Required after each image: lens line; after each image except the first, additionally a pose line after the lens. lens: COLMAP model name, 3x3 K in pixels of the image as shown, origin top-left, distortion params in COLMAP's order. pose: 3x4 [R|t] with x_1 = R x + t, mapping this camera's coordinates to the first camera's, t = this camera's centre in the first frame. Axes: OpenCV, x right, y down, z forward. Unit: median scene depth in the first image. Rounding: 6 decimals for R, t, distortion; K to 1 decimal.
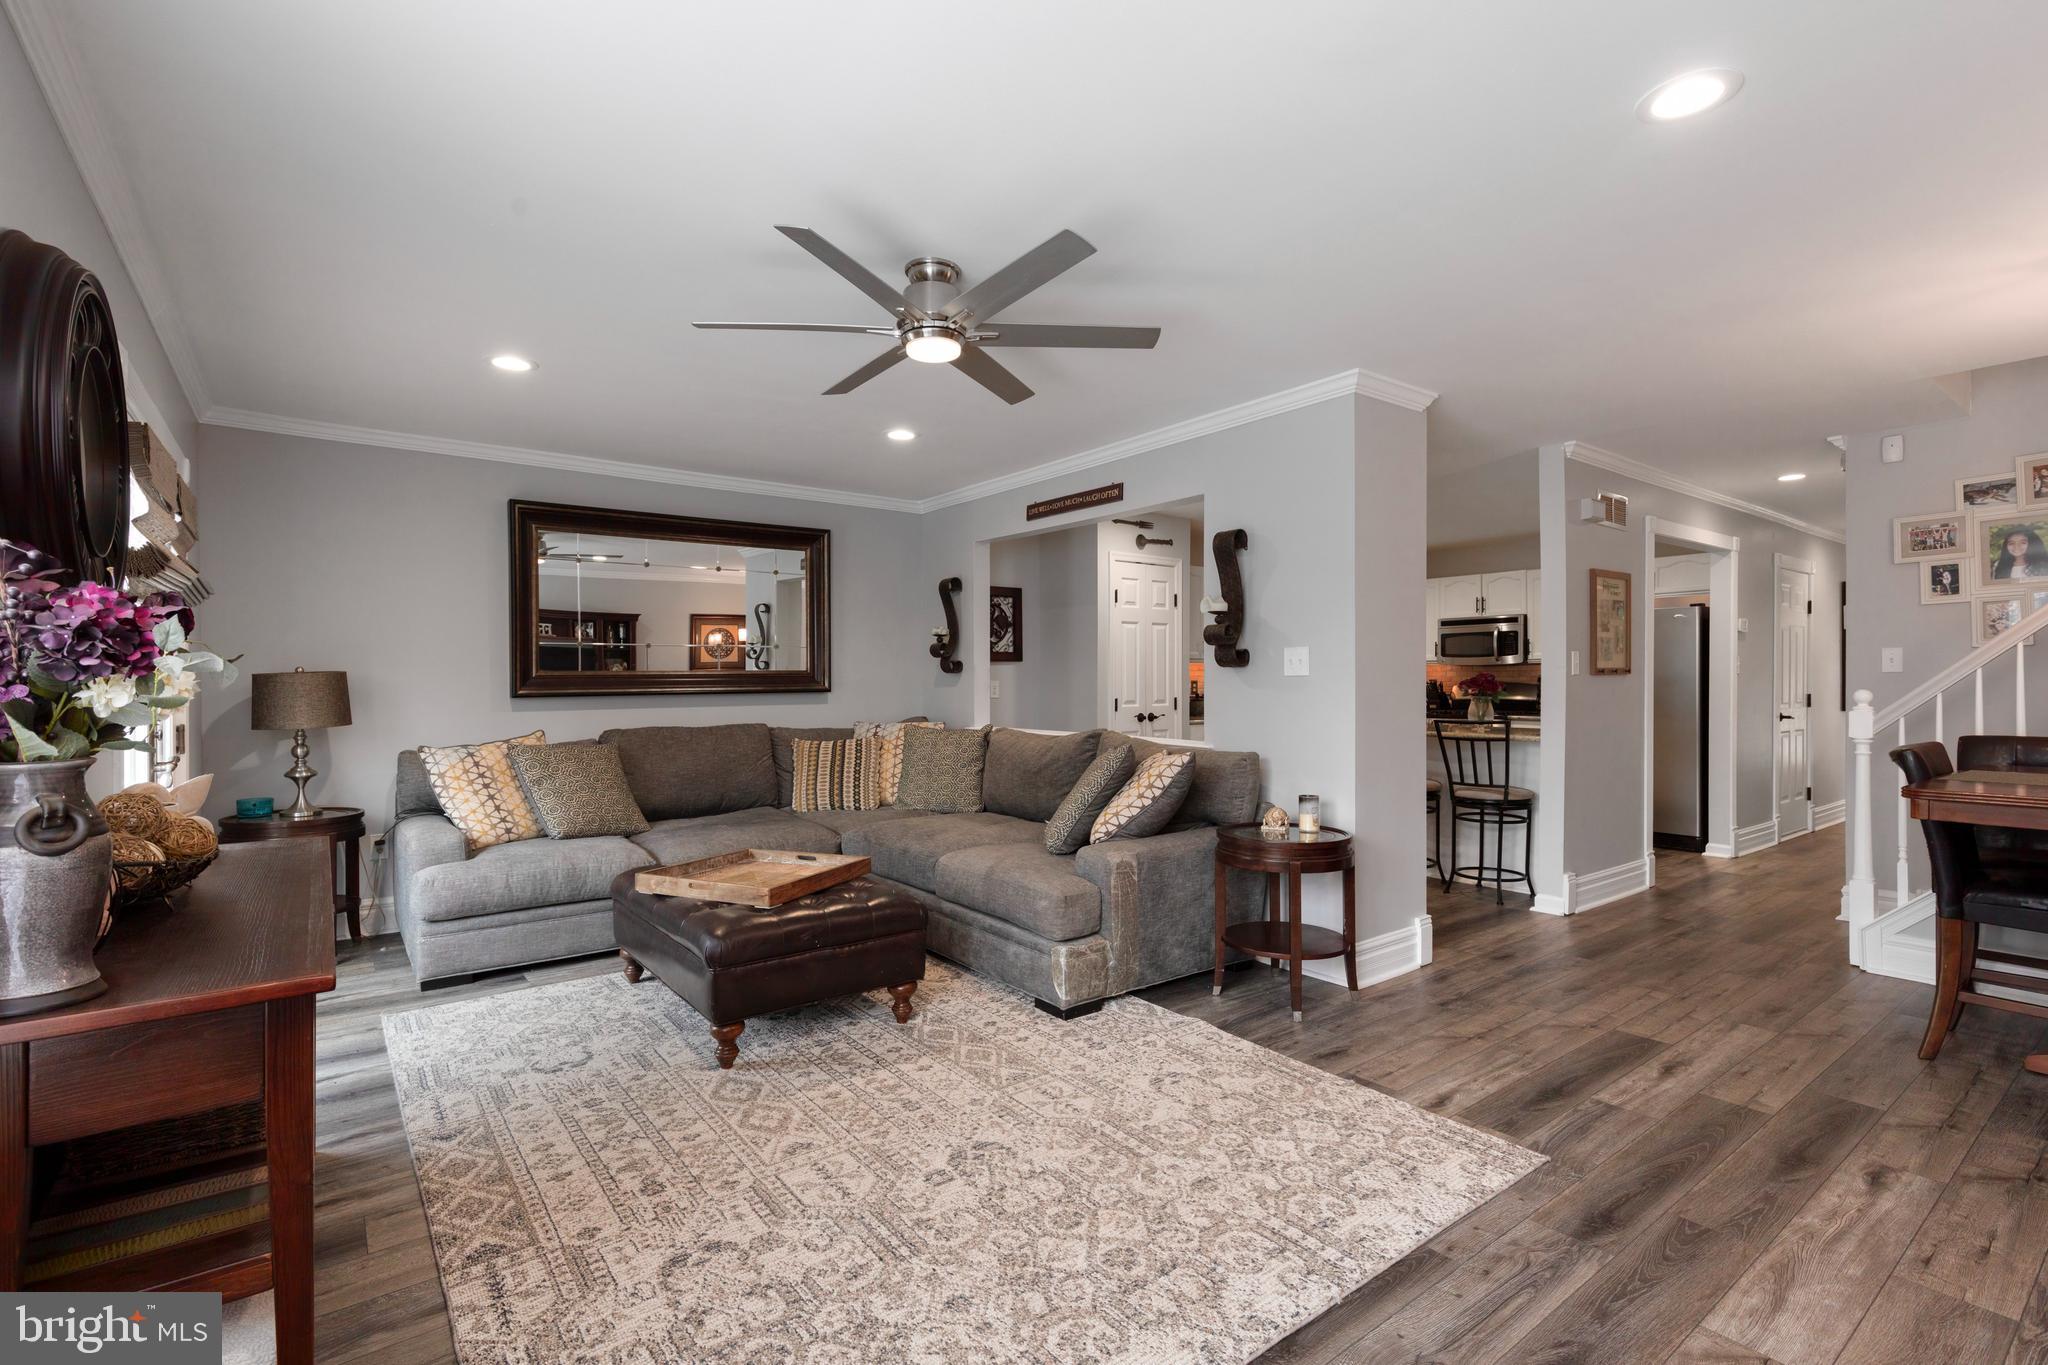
lens RADIAL K [[927.0, 0, 1015.7], [0, 927.0, 684.2], [0, 0, 1]] dist [0.010811, -0.002695]
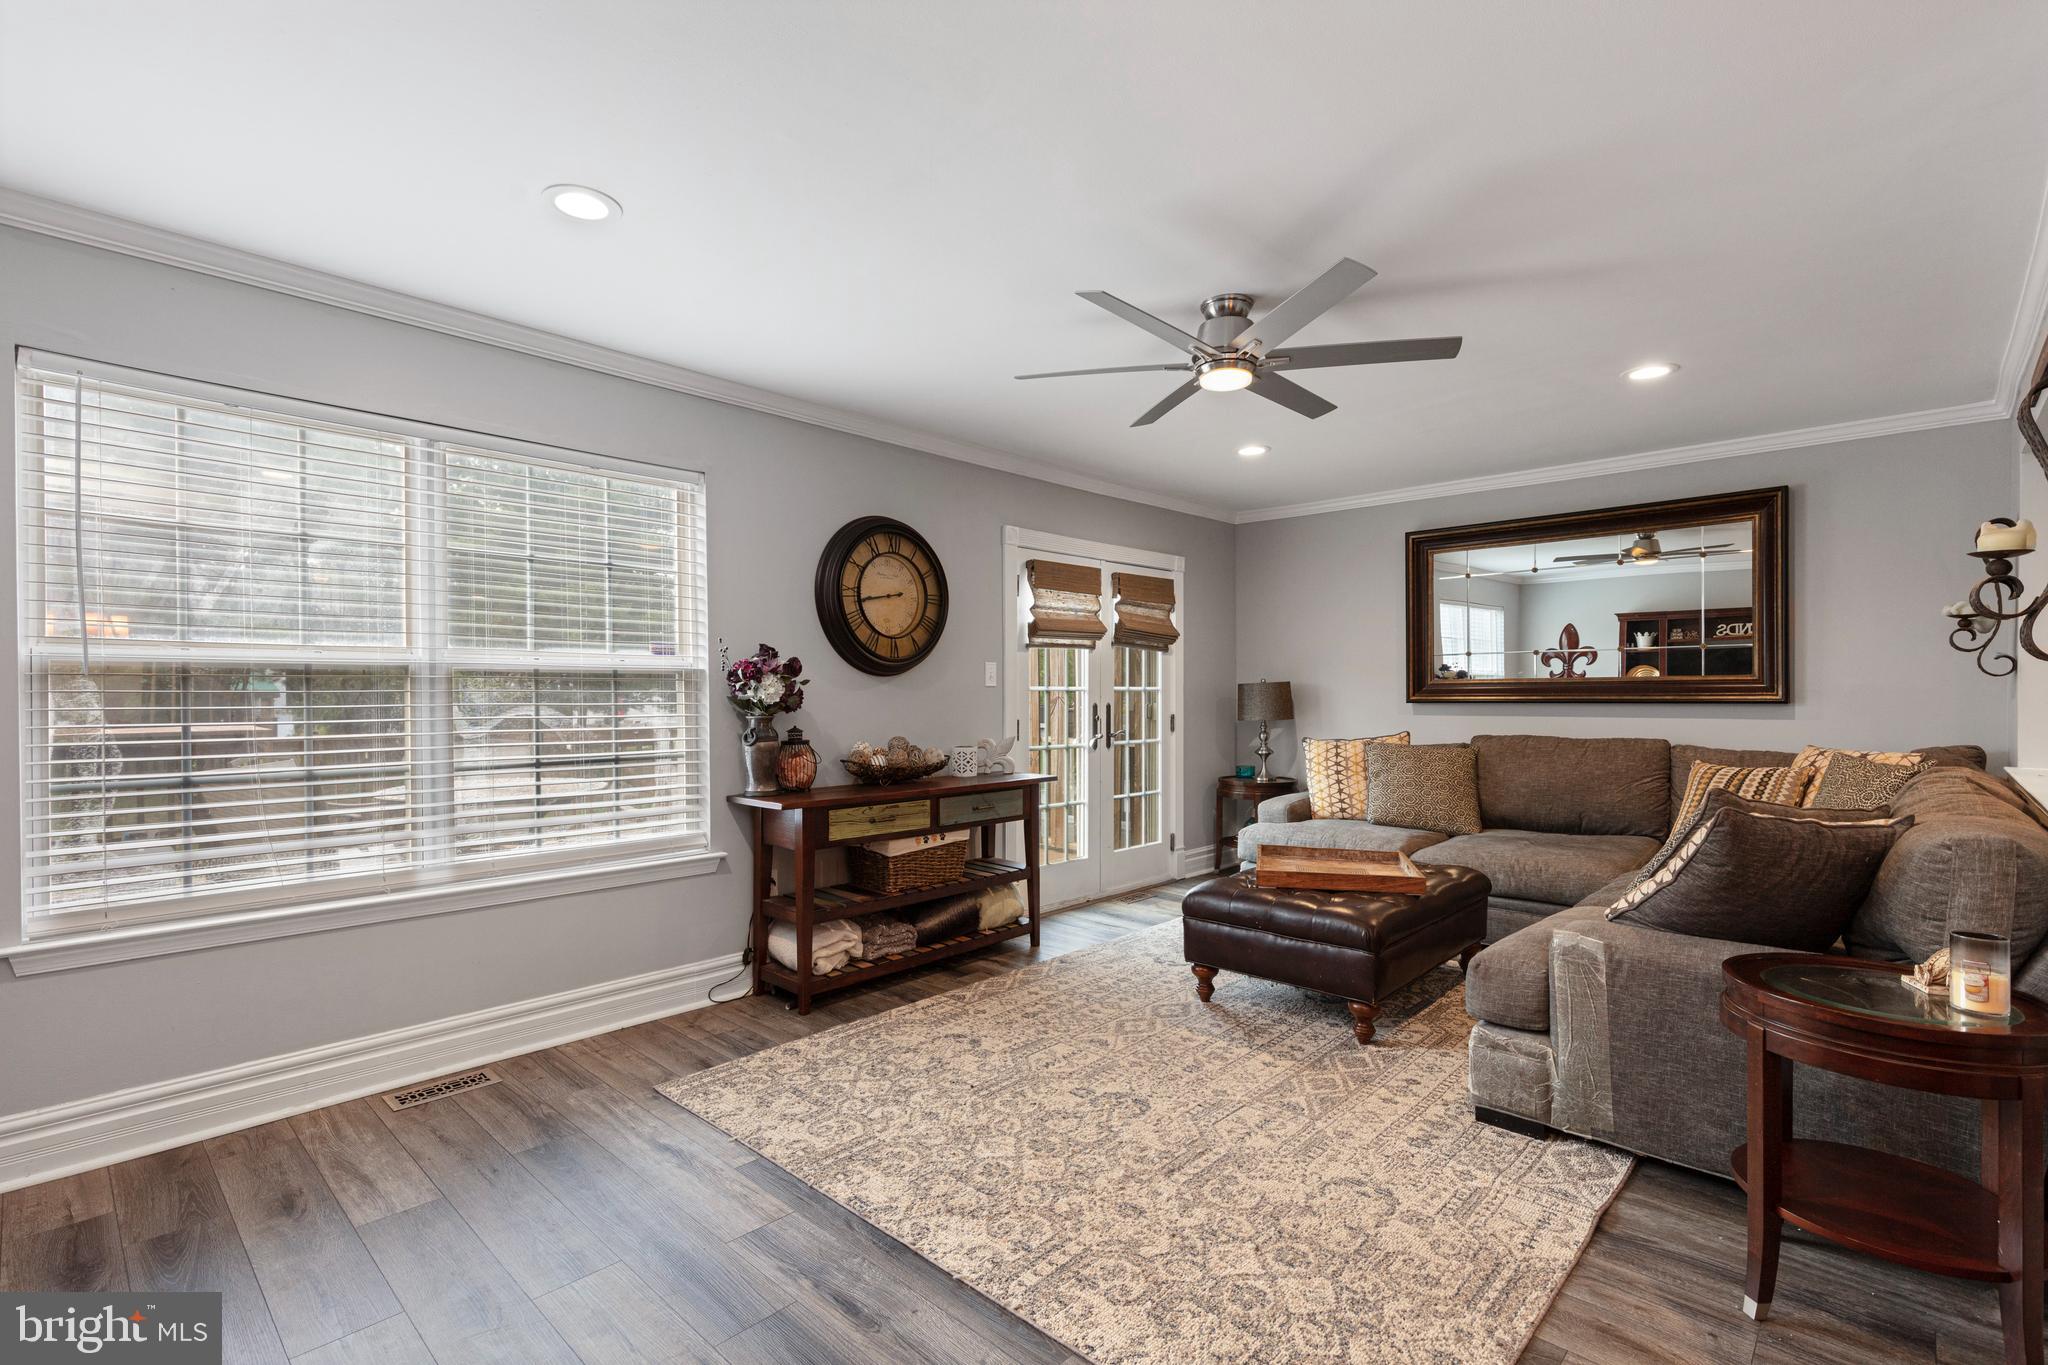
lens RADIAL K [[927.0, 0, 1033.2], [0, 927.0, 691.4], [0, 0, 1]] dist [0.010811, -0.002695]
pose [[0.181293, 0.004240, -0.983420, 0.937720], [-0.003767, 0.999986, 0.003617, -0.003640], [0.983422, 0.003048, 0.181307, 0.599175]]
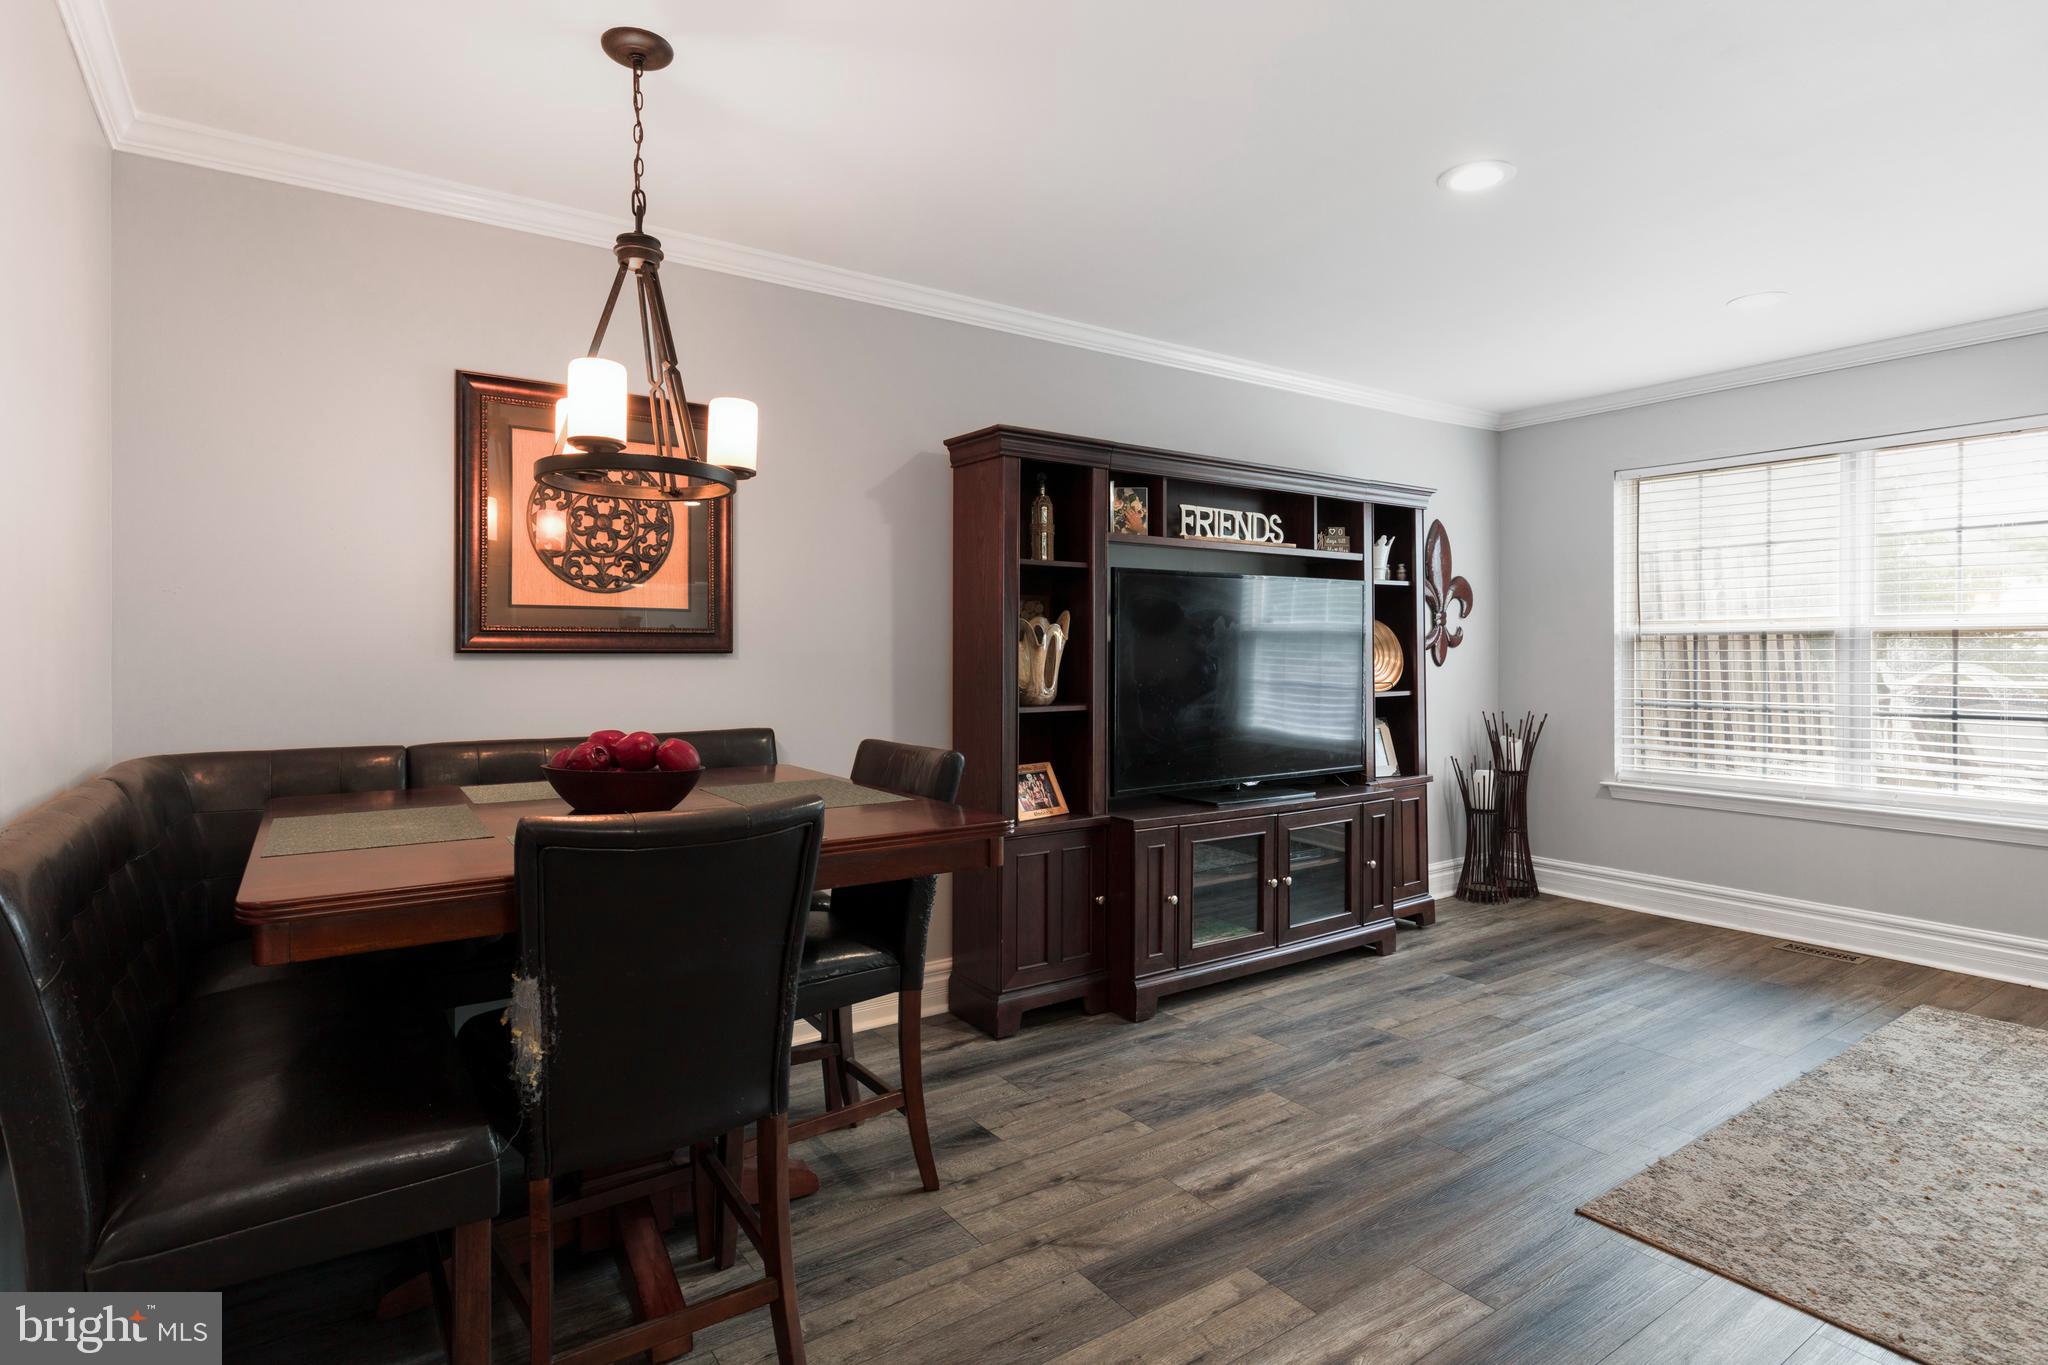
lens RADIAL K [[1050.0, 0, 1020.6], [0, 1050.0, 662.8], [0, 0, 1]] dist [-0.000819, 0.000174]
pose [[-0.999338, 0.007648, 0.035562, 0.913085], [0.008070, 0.999898, 0.011755, -0.006590], [-0.035468, 0.012034, -0.999298, 1.725039]]
